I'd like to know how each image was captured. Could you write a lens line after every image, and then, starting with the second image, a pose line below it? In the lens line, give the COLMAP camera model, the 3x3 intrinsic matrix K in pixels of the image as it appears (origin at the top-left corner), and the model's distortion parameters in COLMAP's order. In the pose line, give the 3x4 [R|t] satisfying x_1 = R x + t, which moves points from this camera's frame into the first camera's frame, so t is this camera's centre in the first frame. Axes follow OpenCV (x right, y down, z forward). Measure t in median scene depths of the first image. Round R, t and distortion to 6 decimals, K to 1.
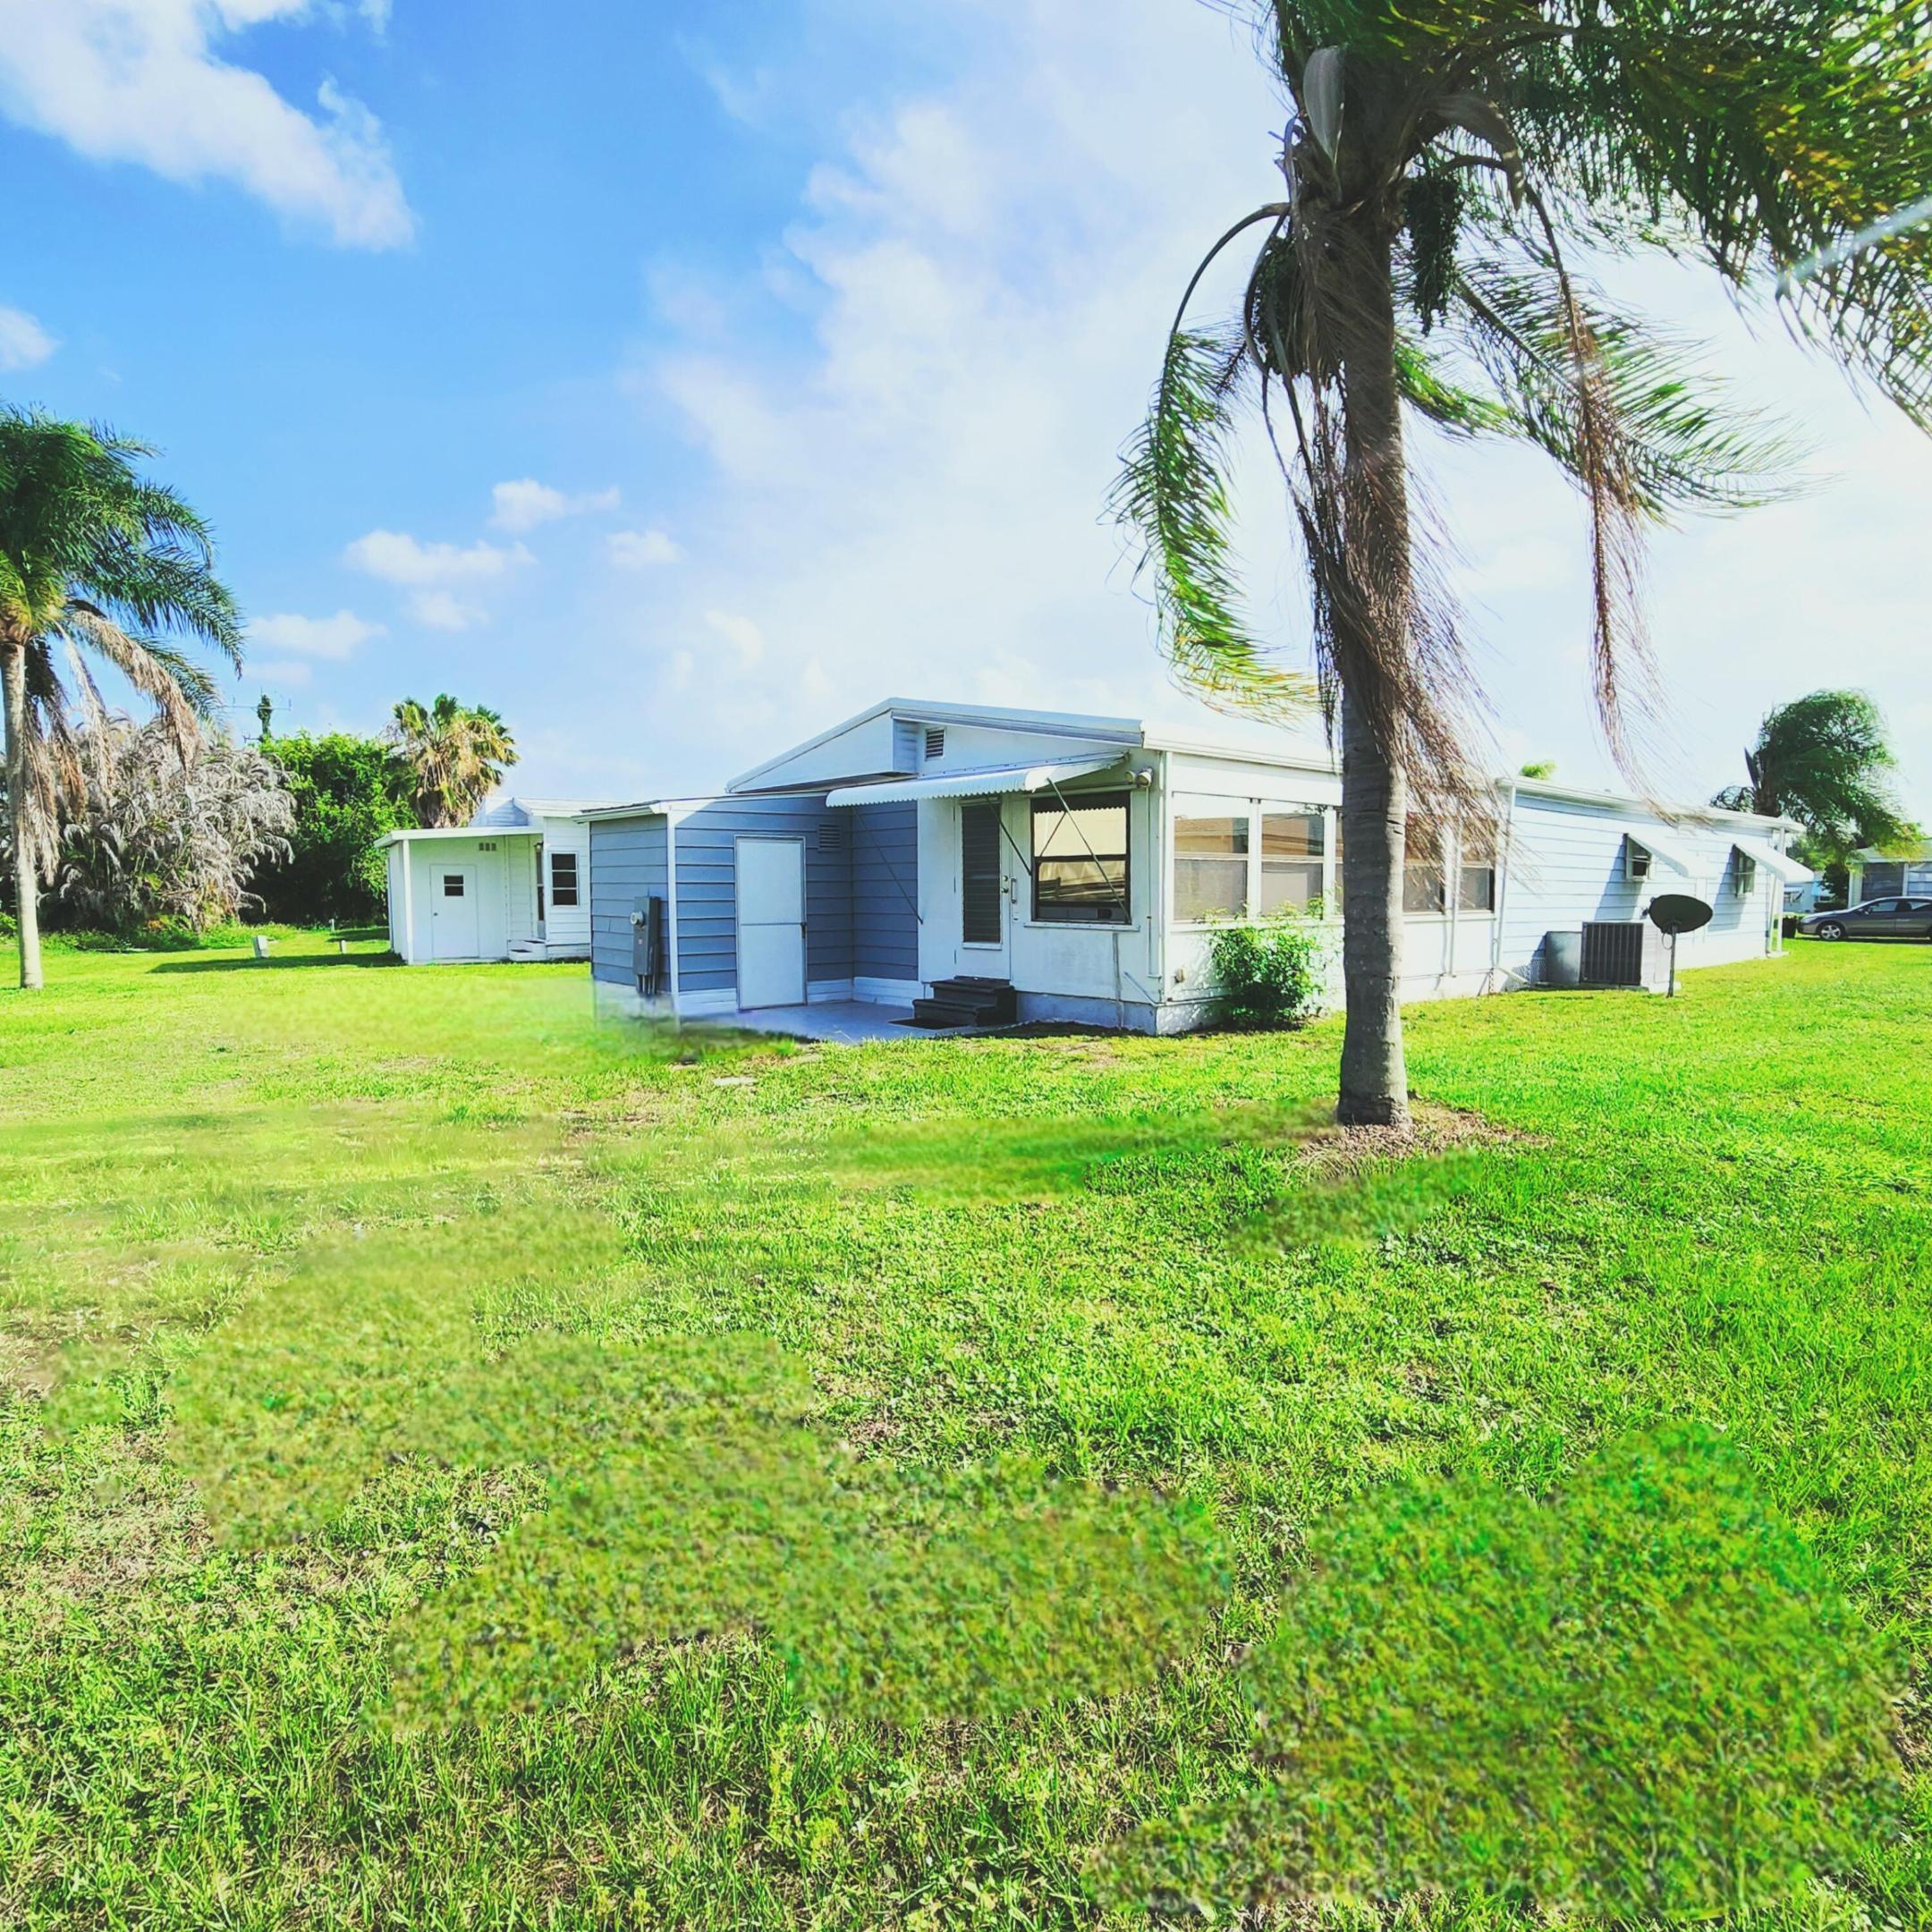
lens RADIAL K [[1145.3, 0, 949.8], [0, 1145.3, 976.8], [0, 0, 1]] dist [0.003472, -0.003530]
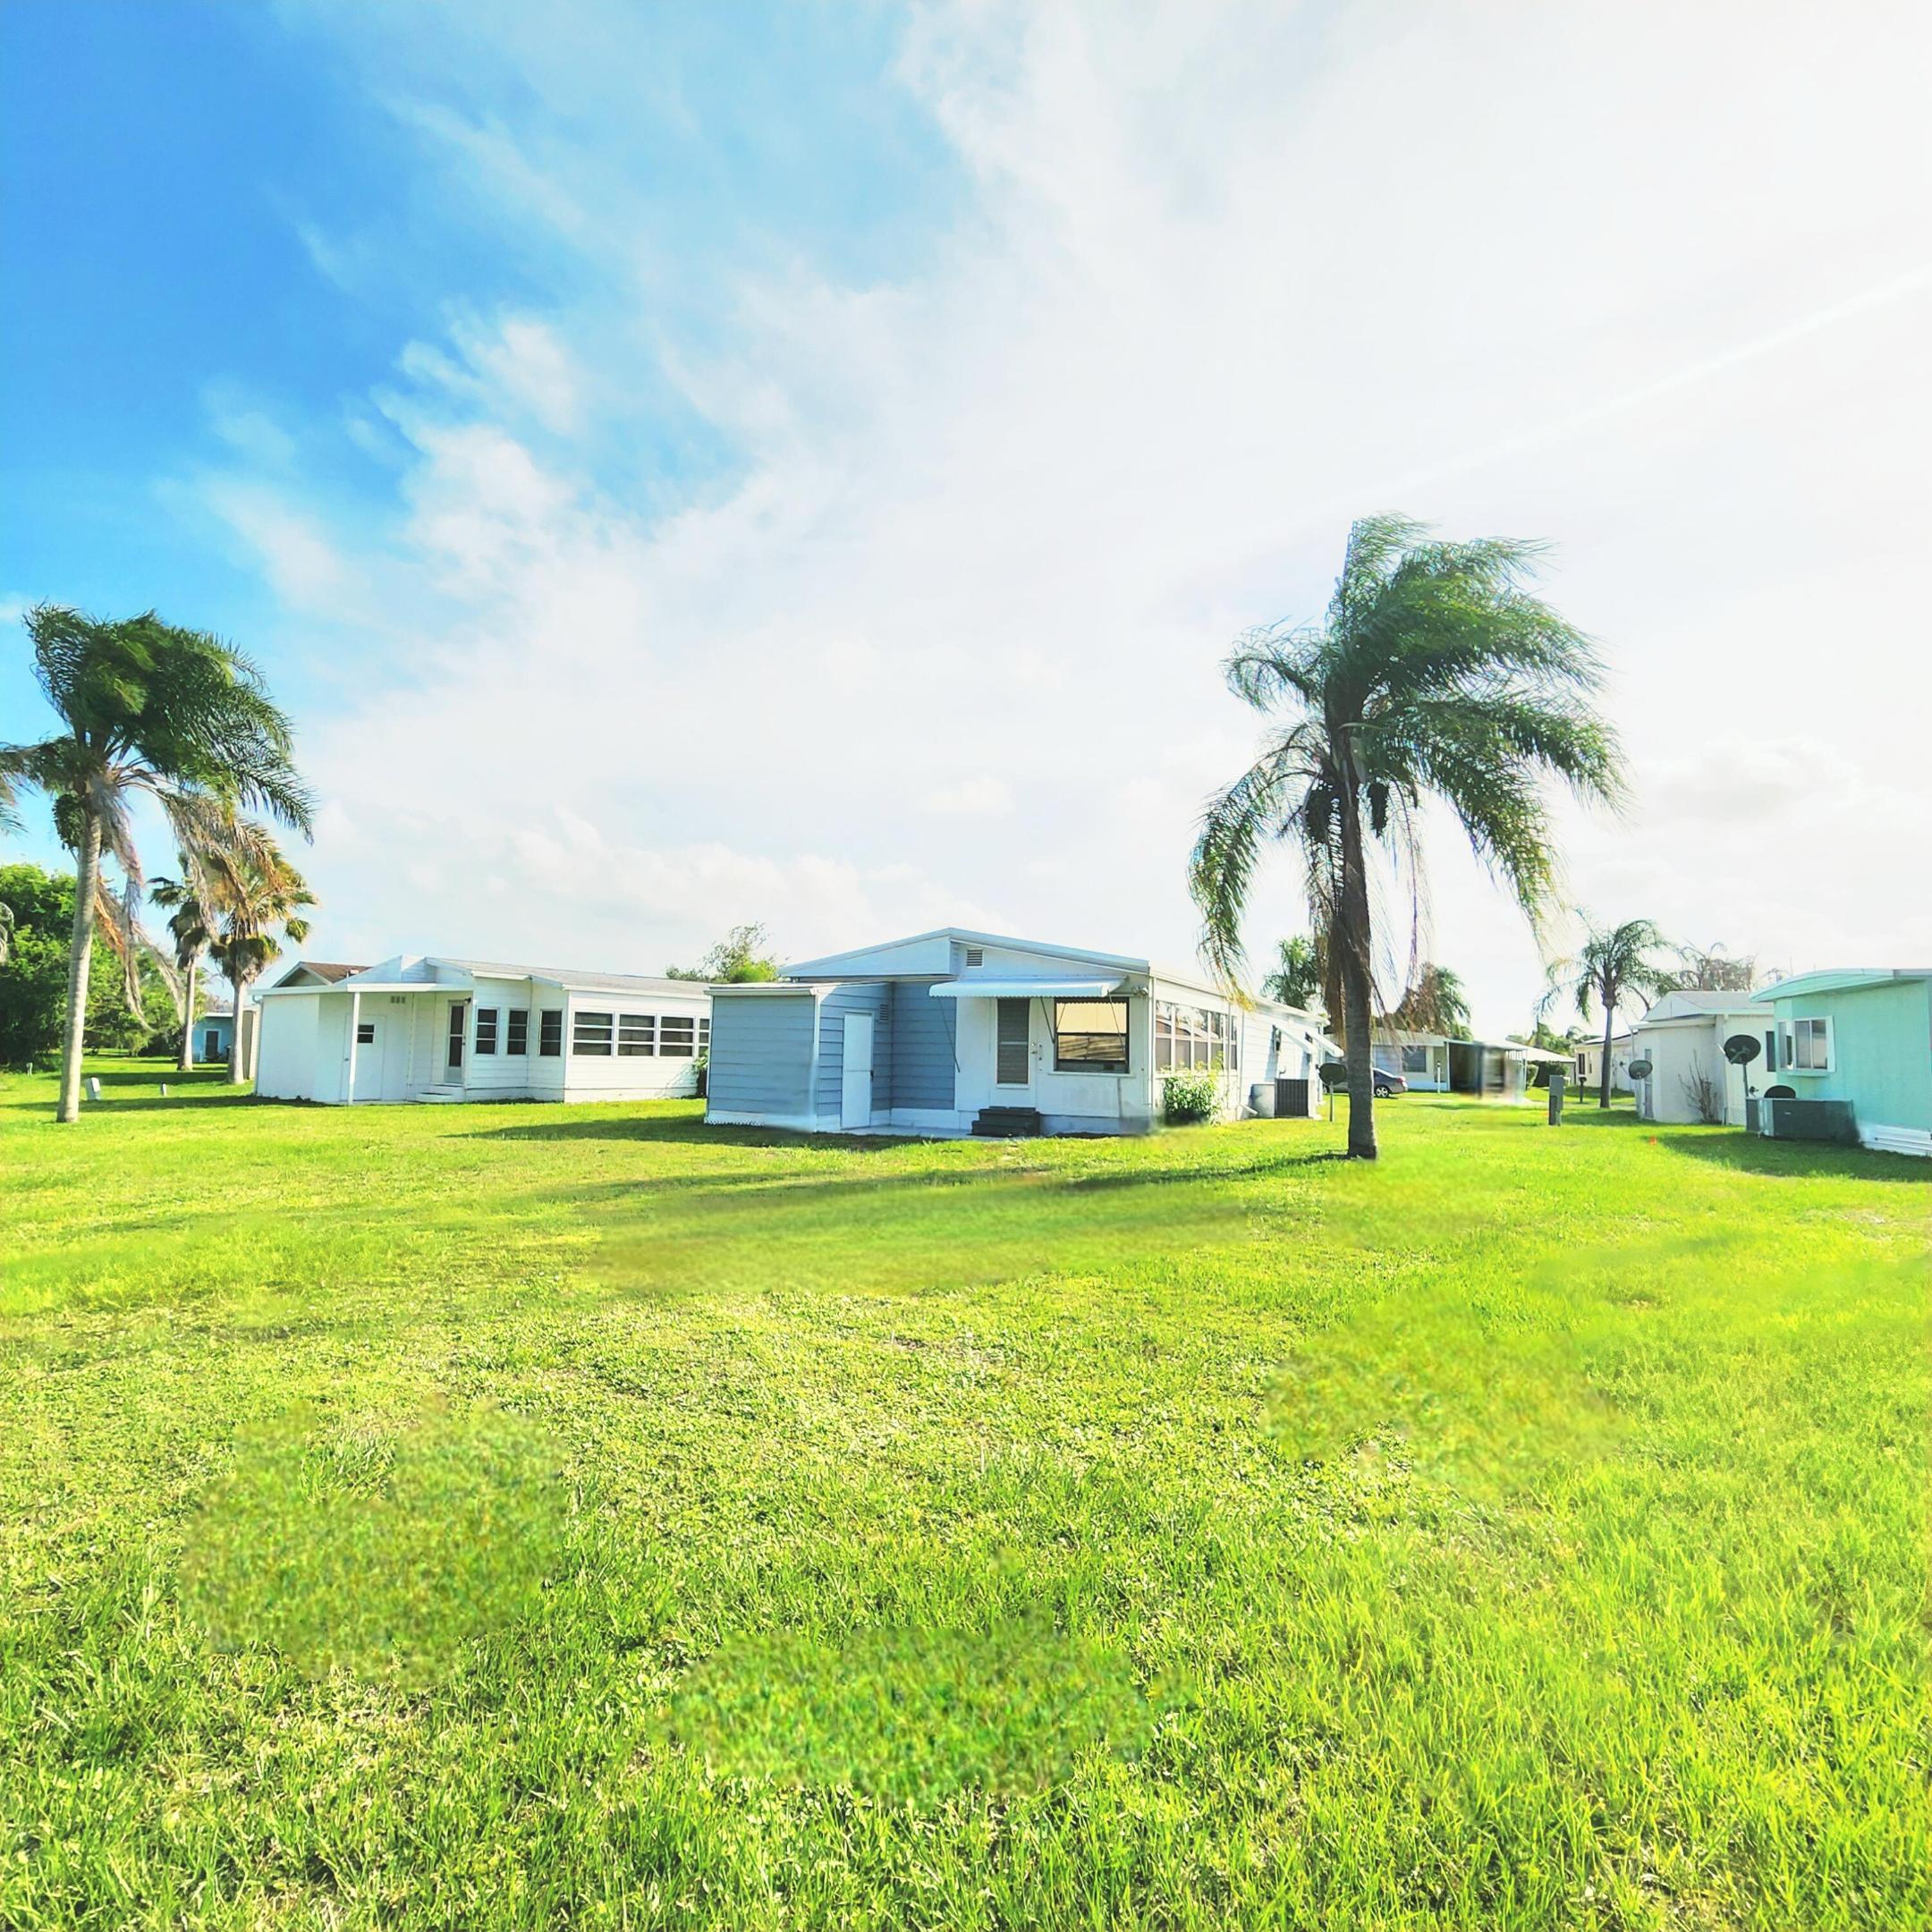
lens RADIAL K [[1082.0, 0, 971.9], [0, 1082.0, 958.0], [0, 0, 1]] dist [0.005415, -0.003058]
pose [[0.918729, 0.055702, 0.390941, -0.446698], [0.007250, 0.987455, -0.157733, 0.024265], [-0.394823, 0.147748, 0.906800, -0.264241]]
